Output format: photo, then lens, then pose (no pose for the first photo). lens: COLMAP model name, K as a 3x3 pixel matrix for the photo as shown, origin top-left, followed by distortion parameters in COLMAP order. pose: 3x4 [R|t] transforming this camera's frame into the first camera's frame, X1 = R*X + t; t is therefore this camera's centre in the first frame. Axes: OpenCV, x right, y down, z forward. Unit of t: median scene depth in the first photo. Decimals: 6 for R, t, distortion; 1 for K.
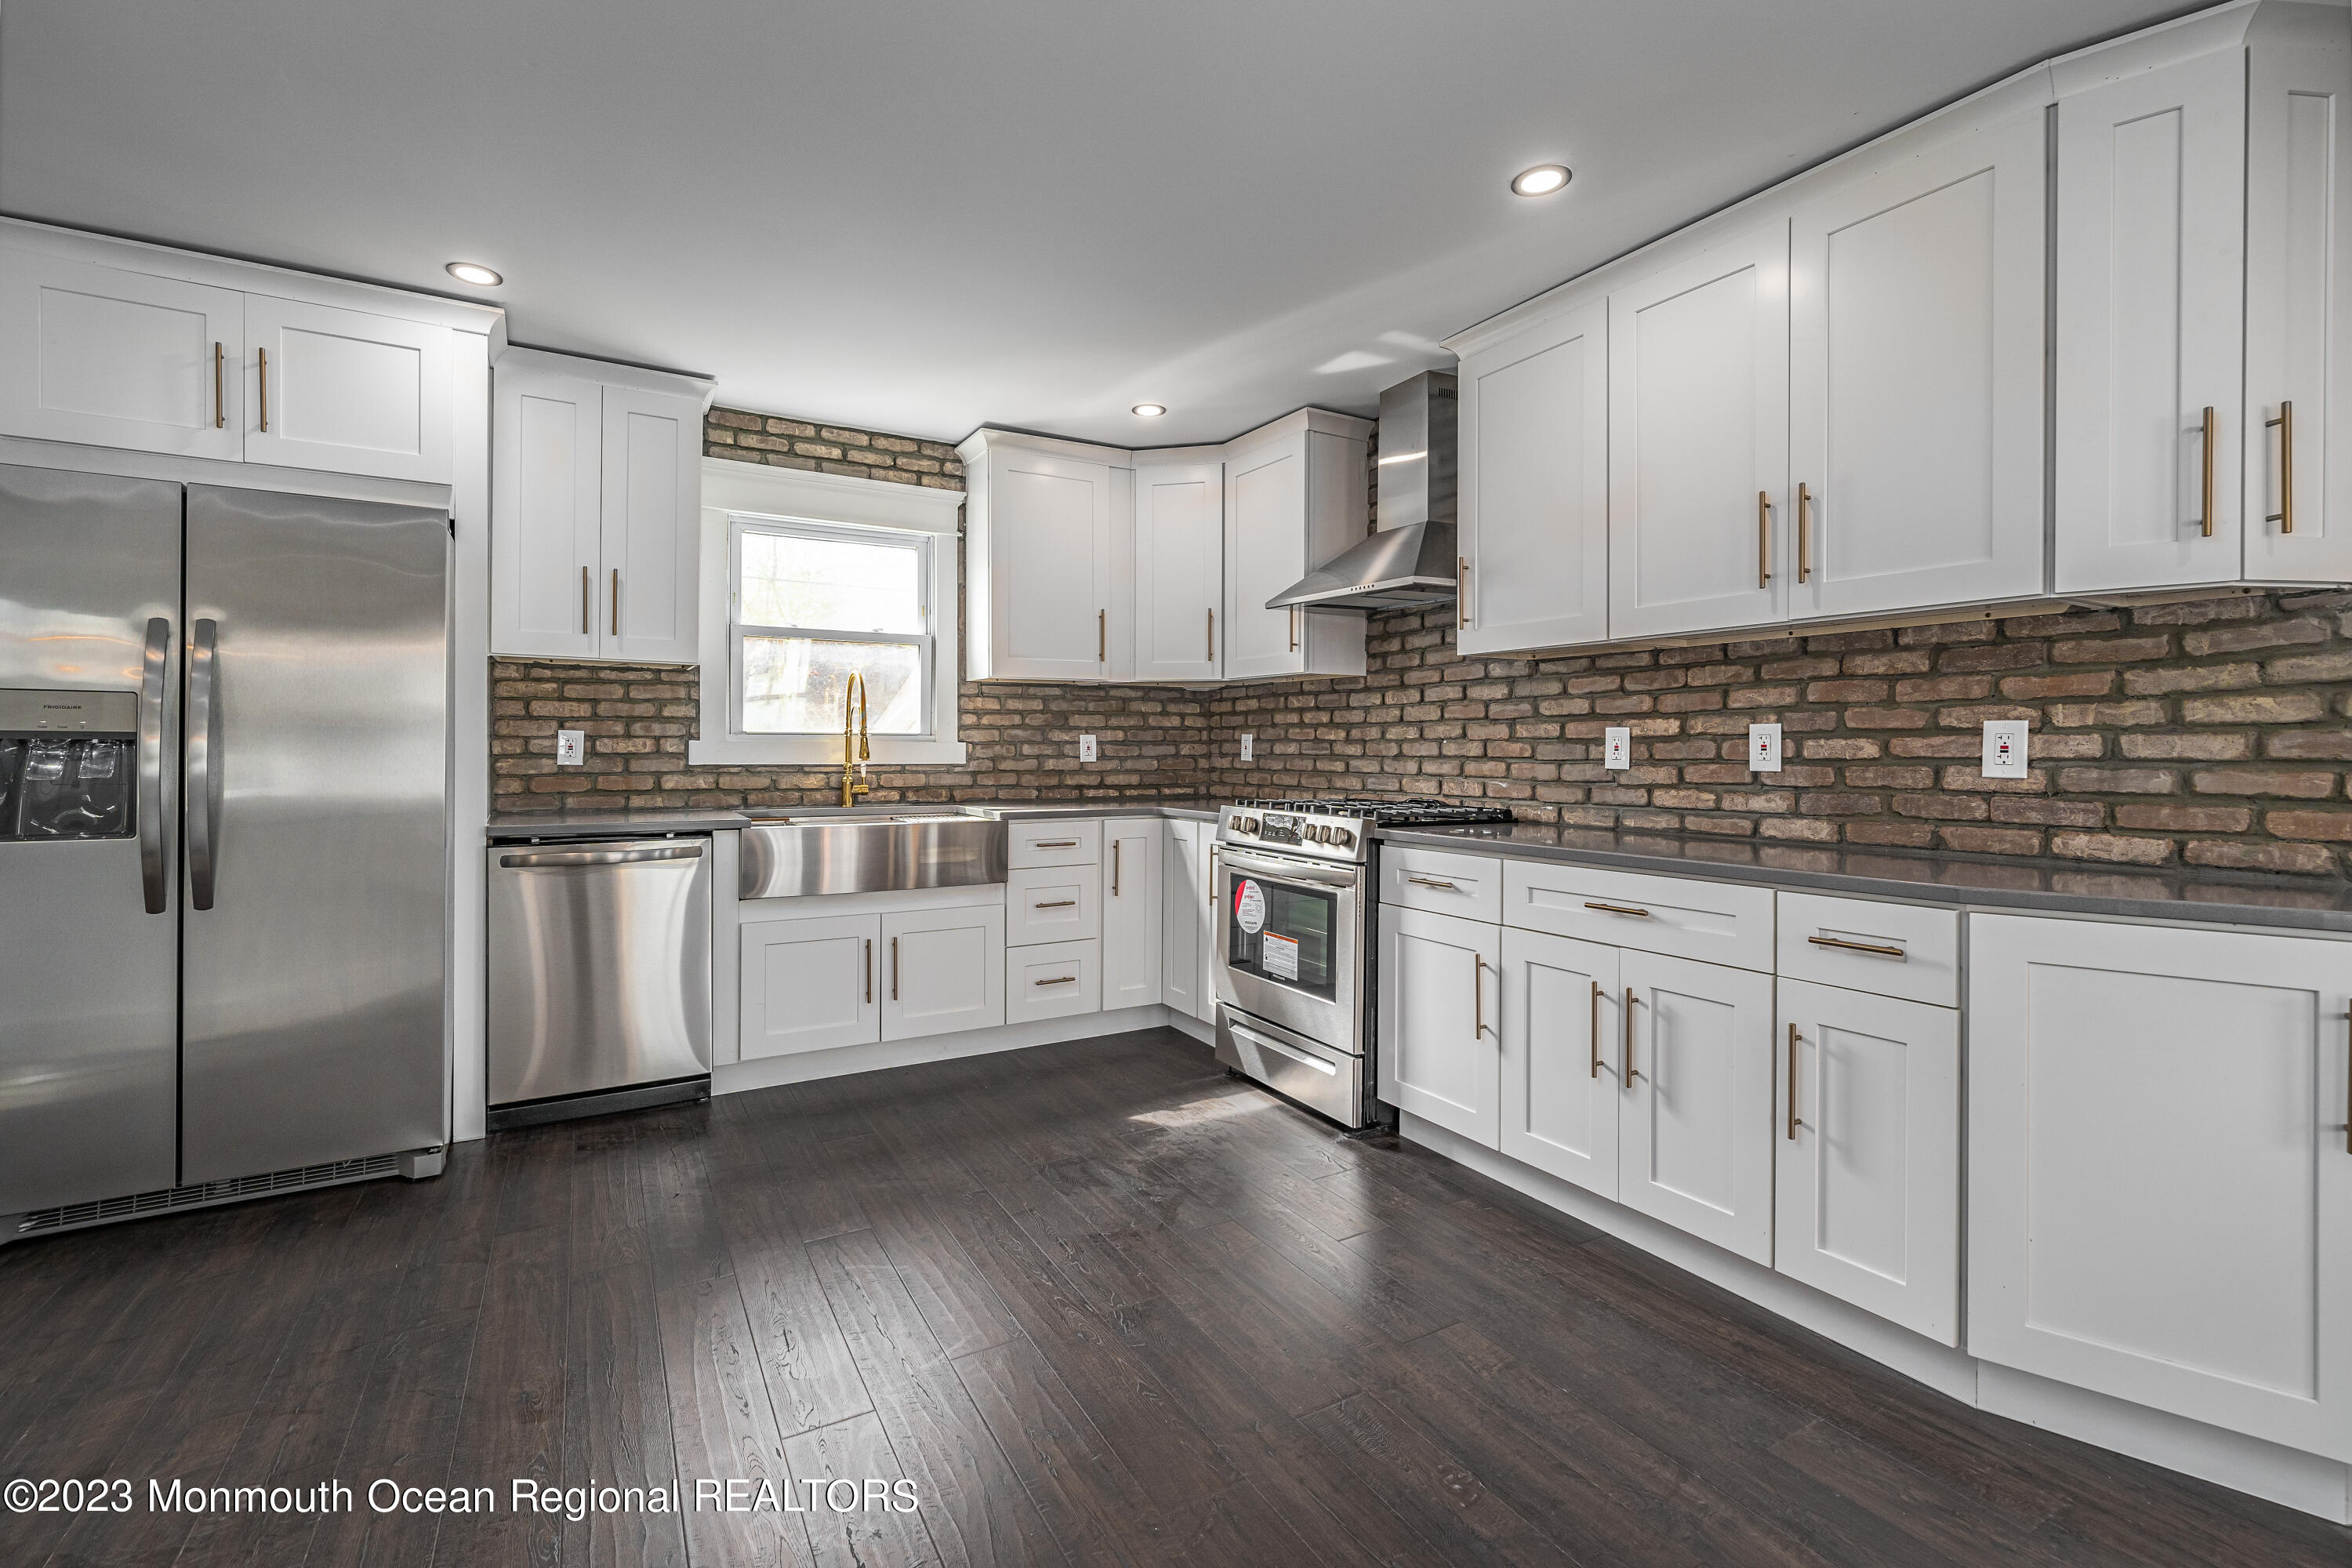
lens RADIAL K [[1014.8, 0, 1158.9], [0, 1014.8, 750.4], [0, 0, 1]] dist [0.000393, 0.000166]
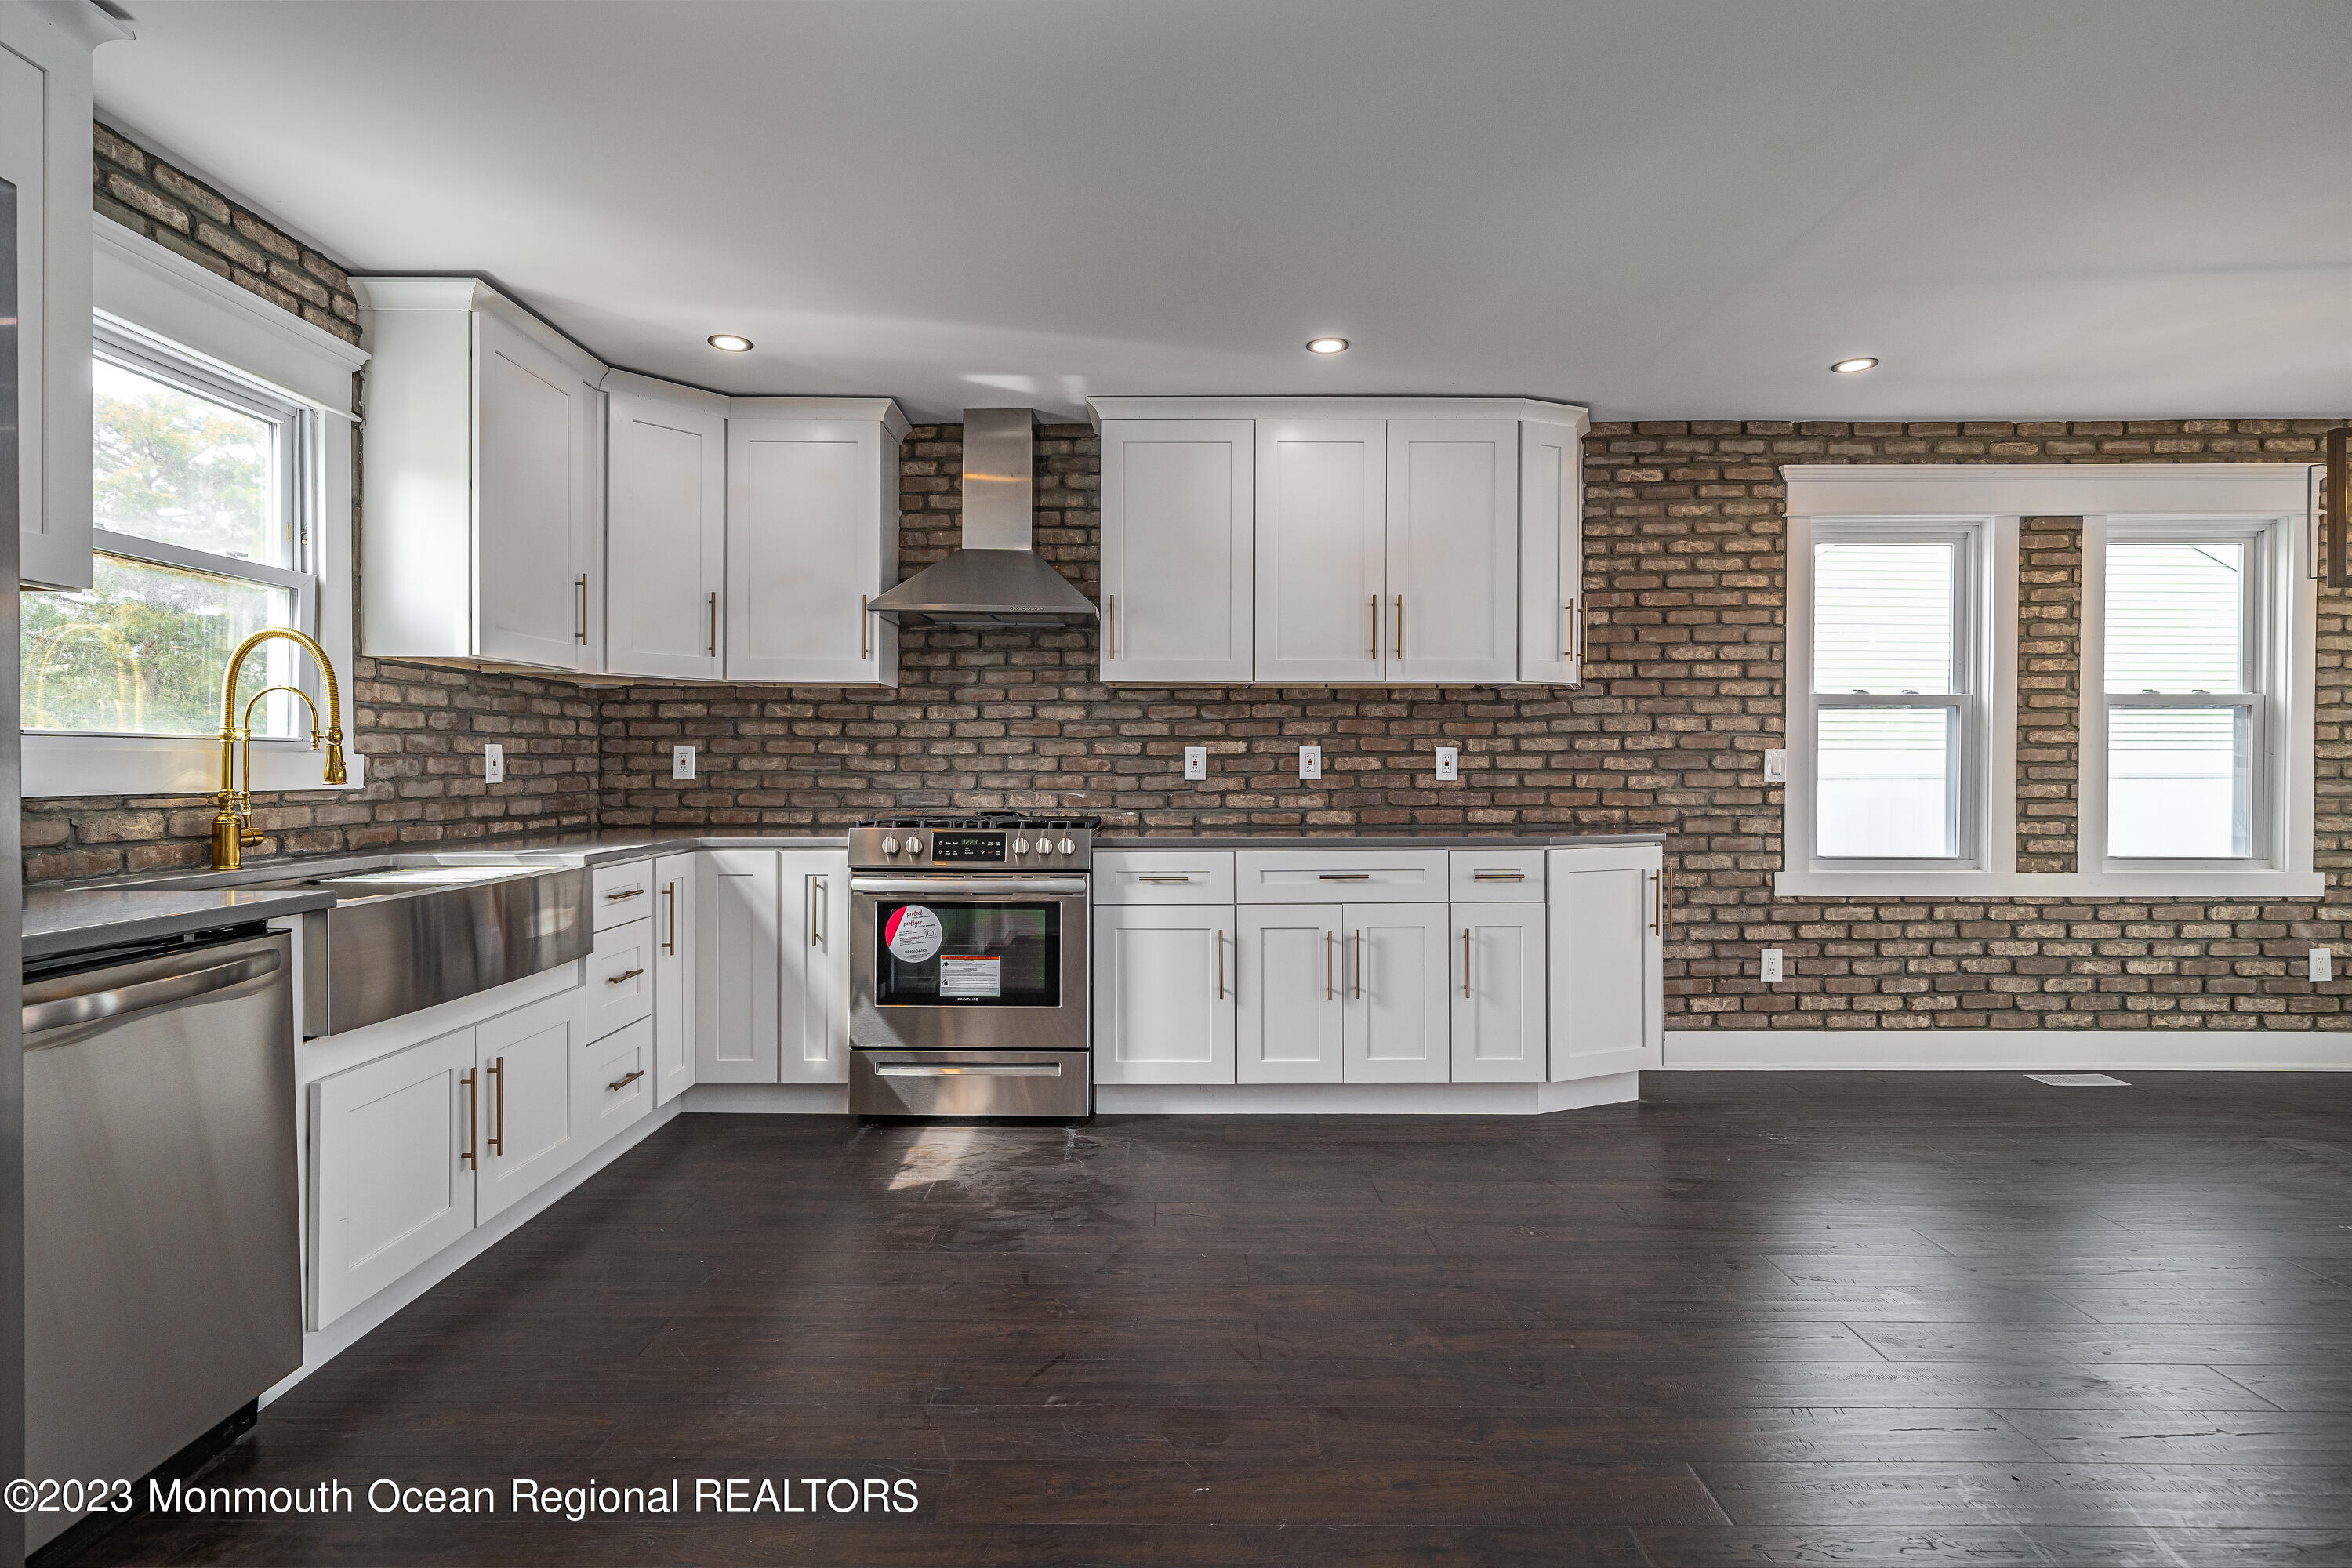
lens RADIAL K [[1121.5, 0, 1170.7], [0, 1121.5, 775.0], [0, 0, 1]] dist [0.000201, 0.000418]
pose [[0.497509, -0.009347, 0.867408, -0.773234], [0.002043, 0.999952, 0.009603, -0.001023], [-0.867456, -0.003005, 0.497504, 0.324361]]
